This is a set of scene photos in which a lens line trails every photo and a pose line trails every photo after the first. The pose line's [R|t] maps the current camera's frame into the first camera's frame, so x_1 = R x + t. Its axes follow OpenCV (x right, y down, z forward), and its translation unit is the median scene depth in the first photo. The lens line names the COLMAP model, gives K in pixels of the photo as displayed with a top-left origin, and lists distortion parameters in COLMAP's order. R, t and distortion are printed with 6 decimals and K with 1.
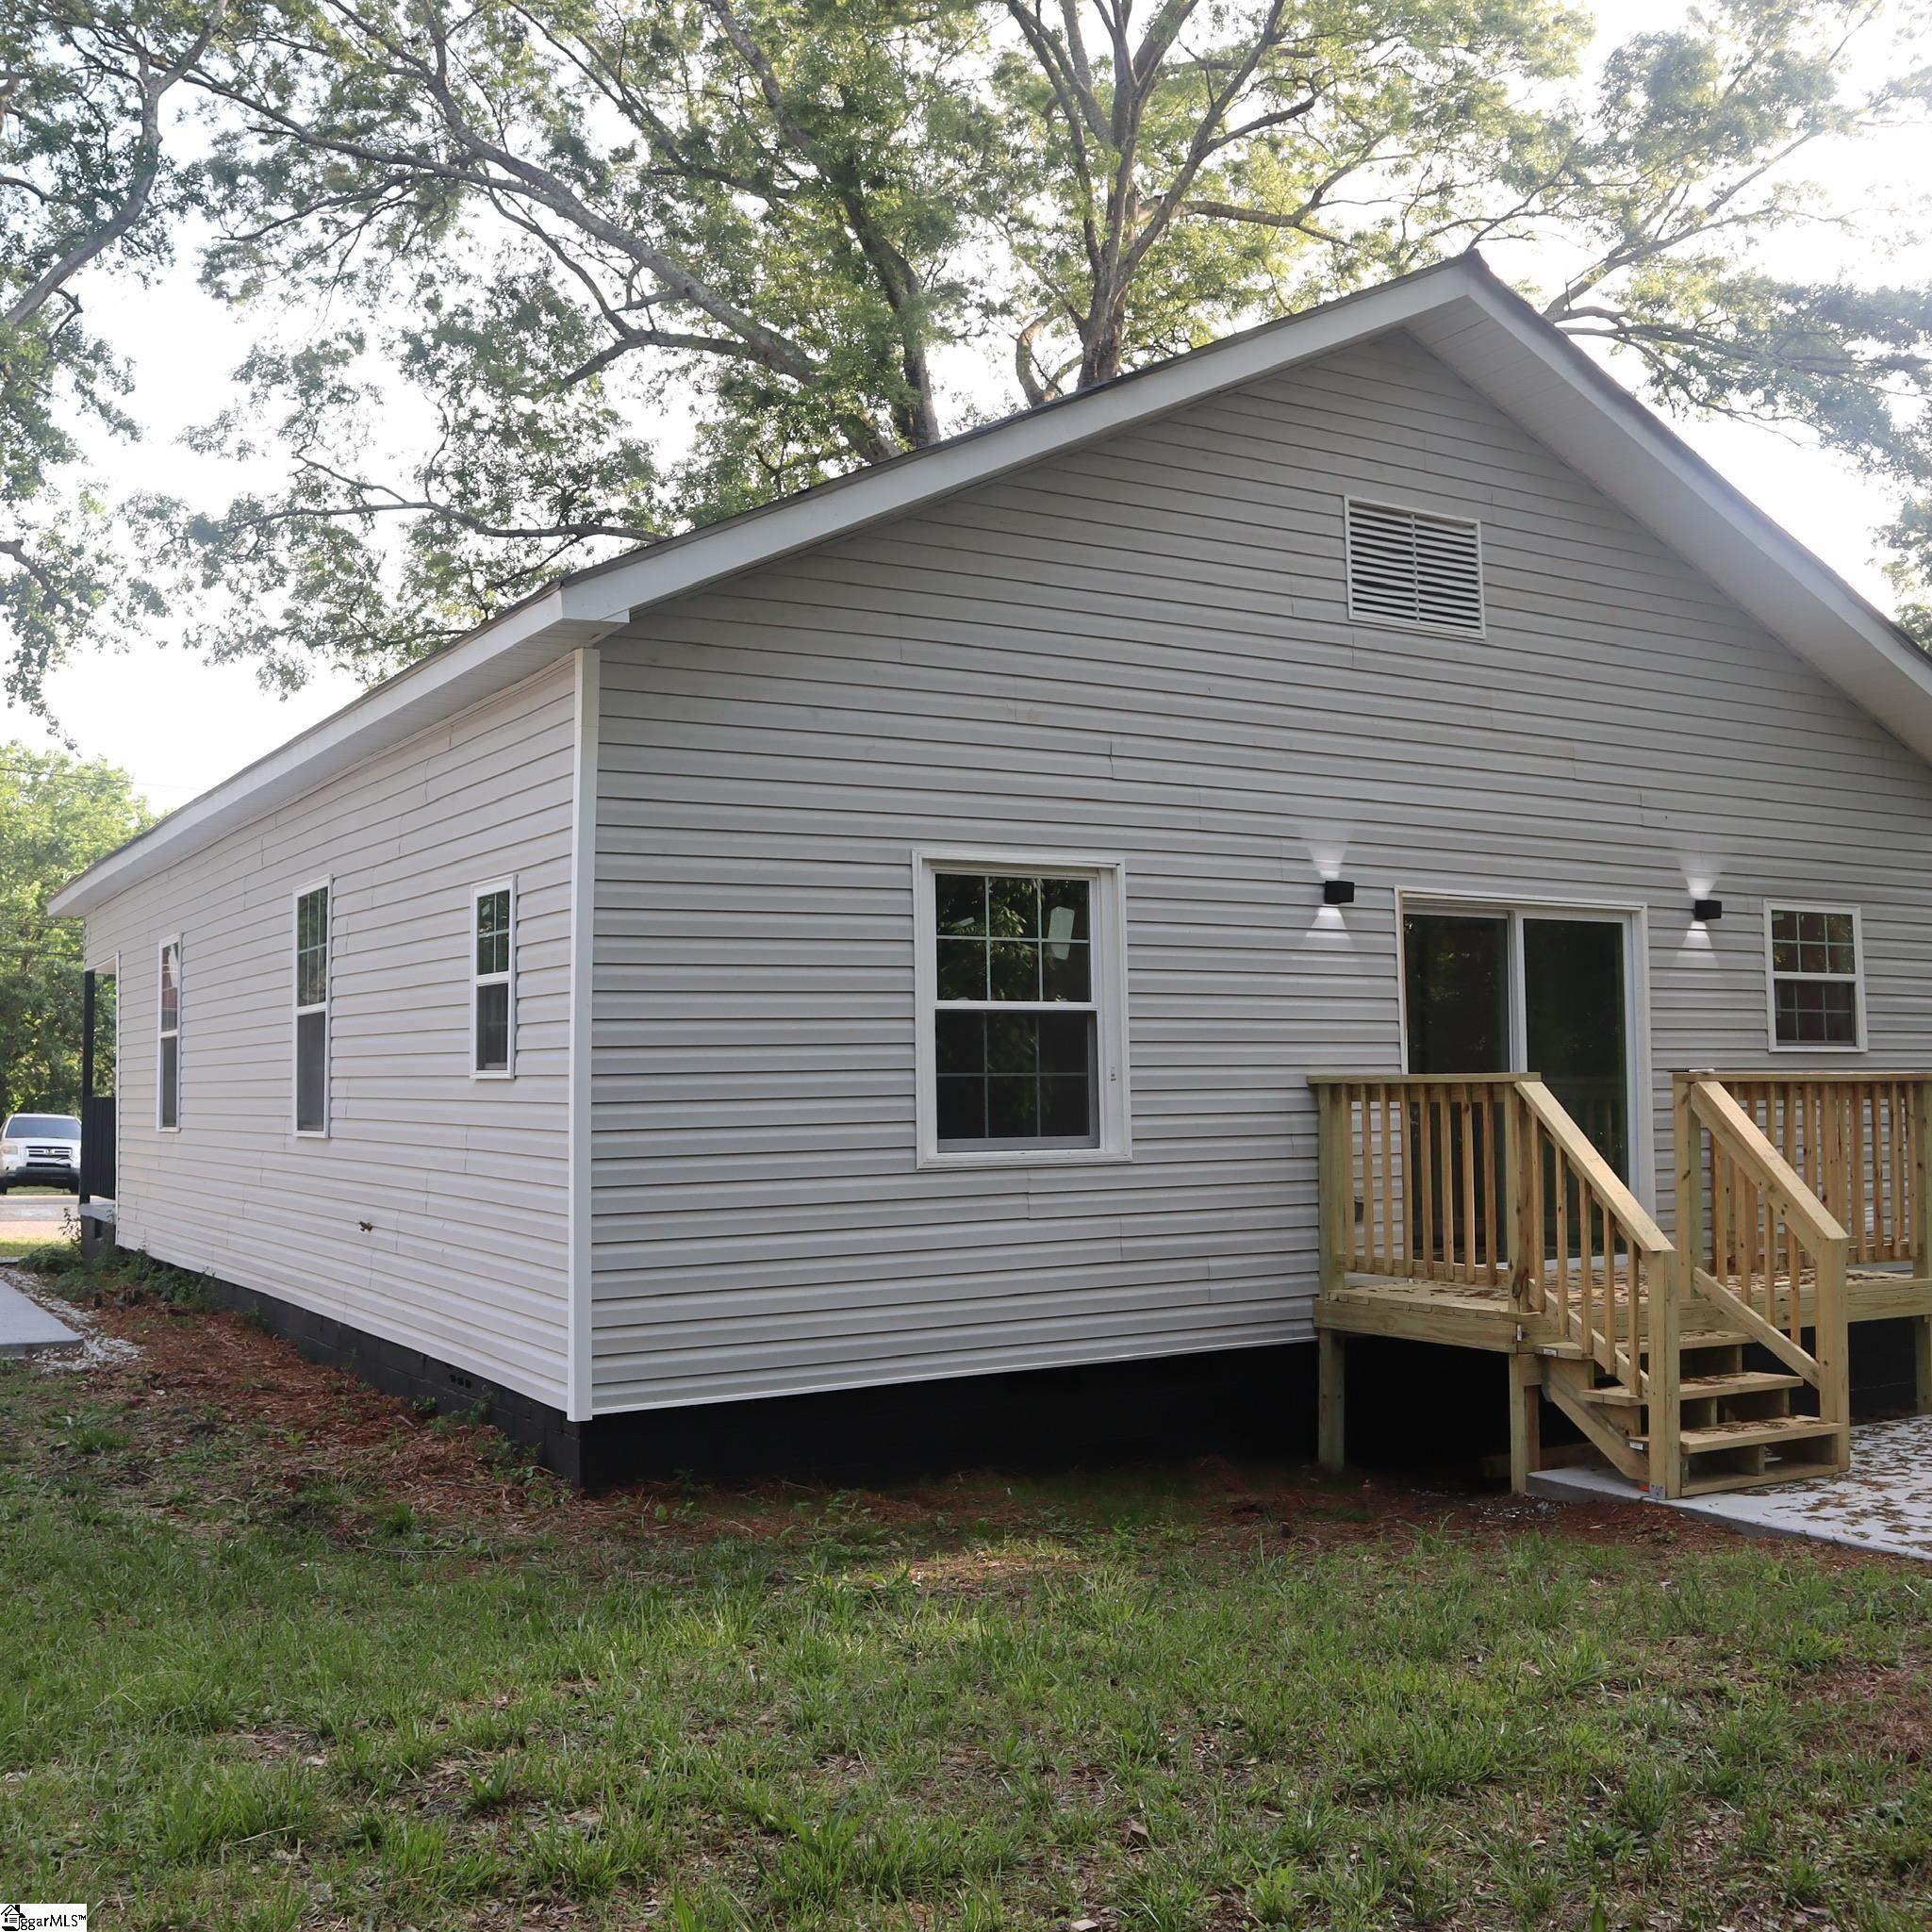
lens RADIAL K [[2191.3, 0, 963.5], [0, 2191.3, 935.2], [0, 0, 1]] dist [-0.124392, 0.121220]
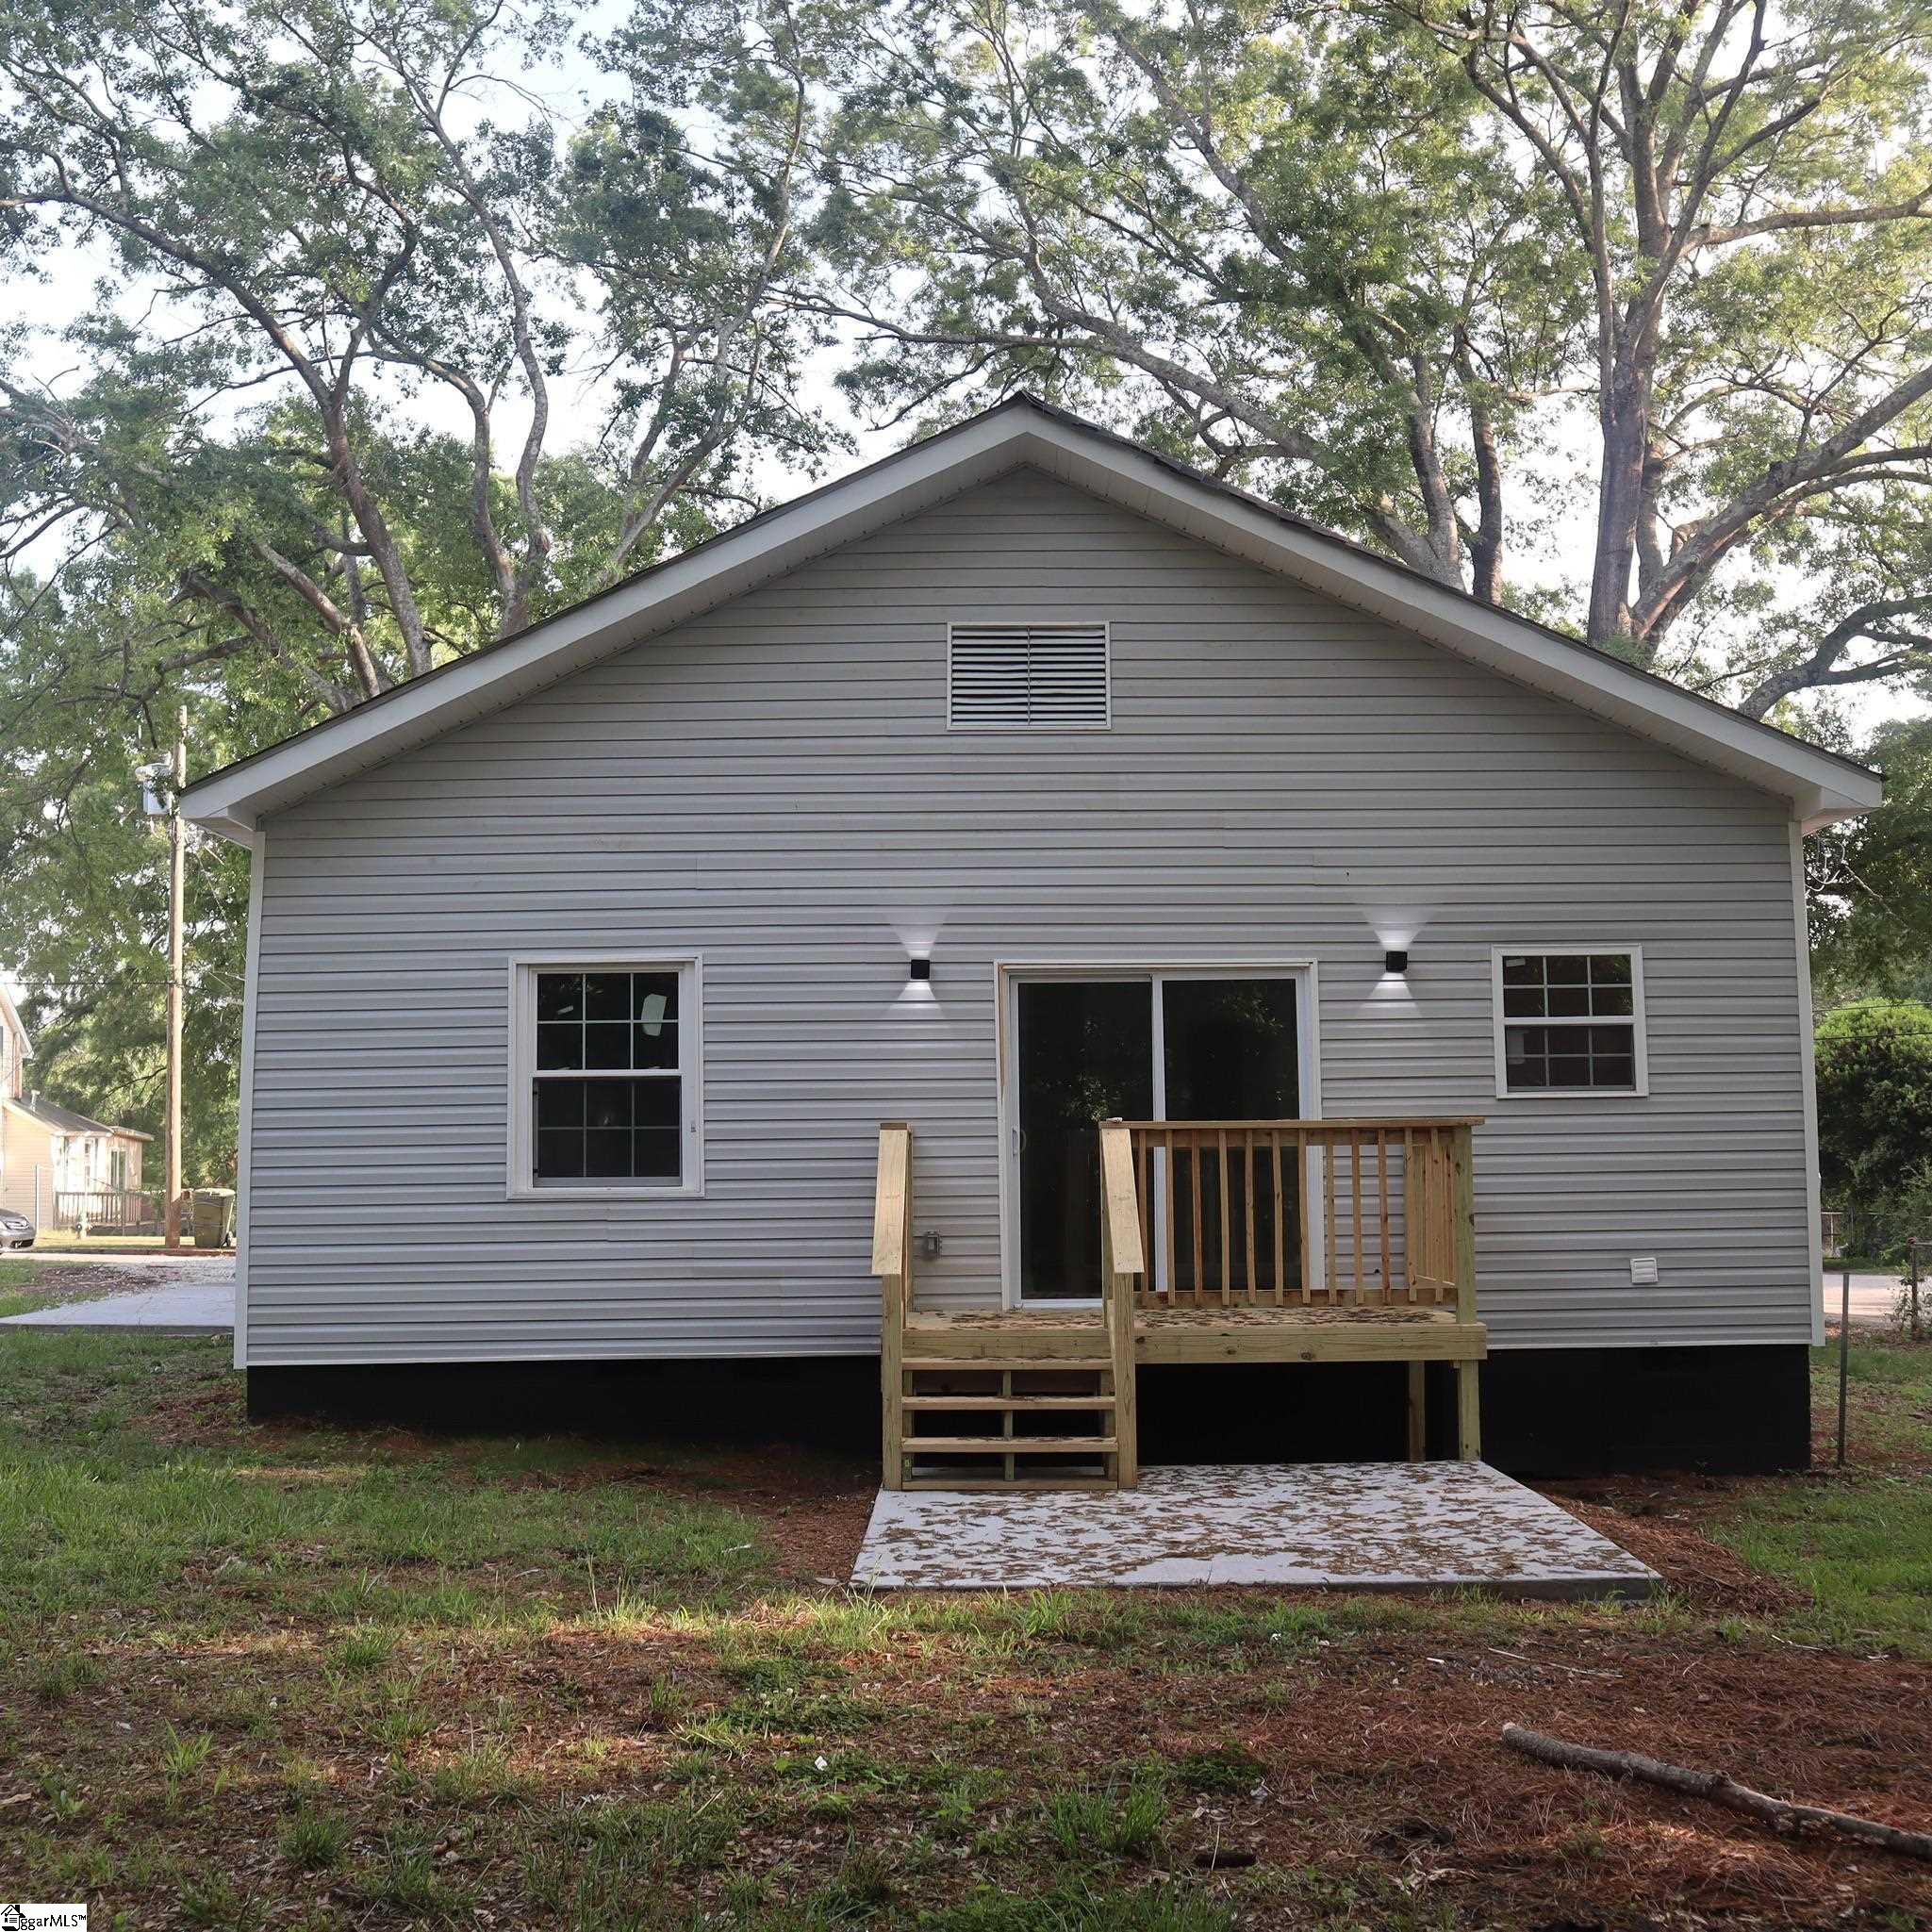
lens RADIAL K [[2191.3, 0, 963.5], [0, 2191.3, 935.2], [0, 0, 1]] dist [-0.124392, 0.121220]
pose [[0.858323, -0.050489, -0.510619, 0.838533], [0.040848, 0.998712, -0.030086, -0.001618], [0.511480, 0.004965, 0.859281, 0.010145]]
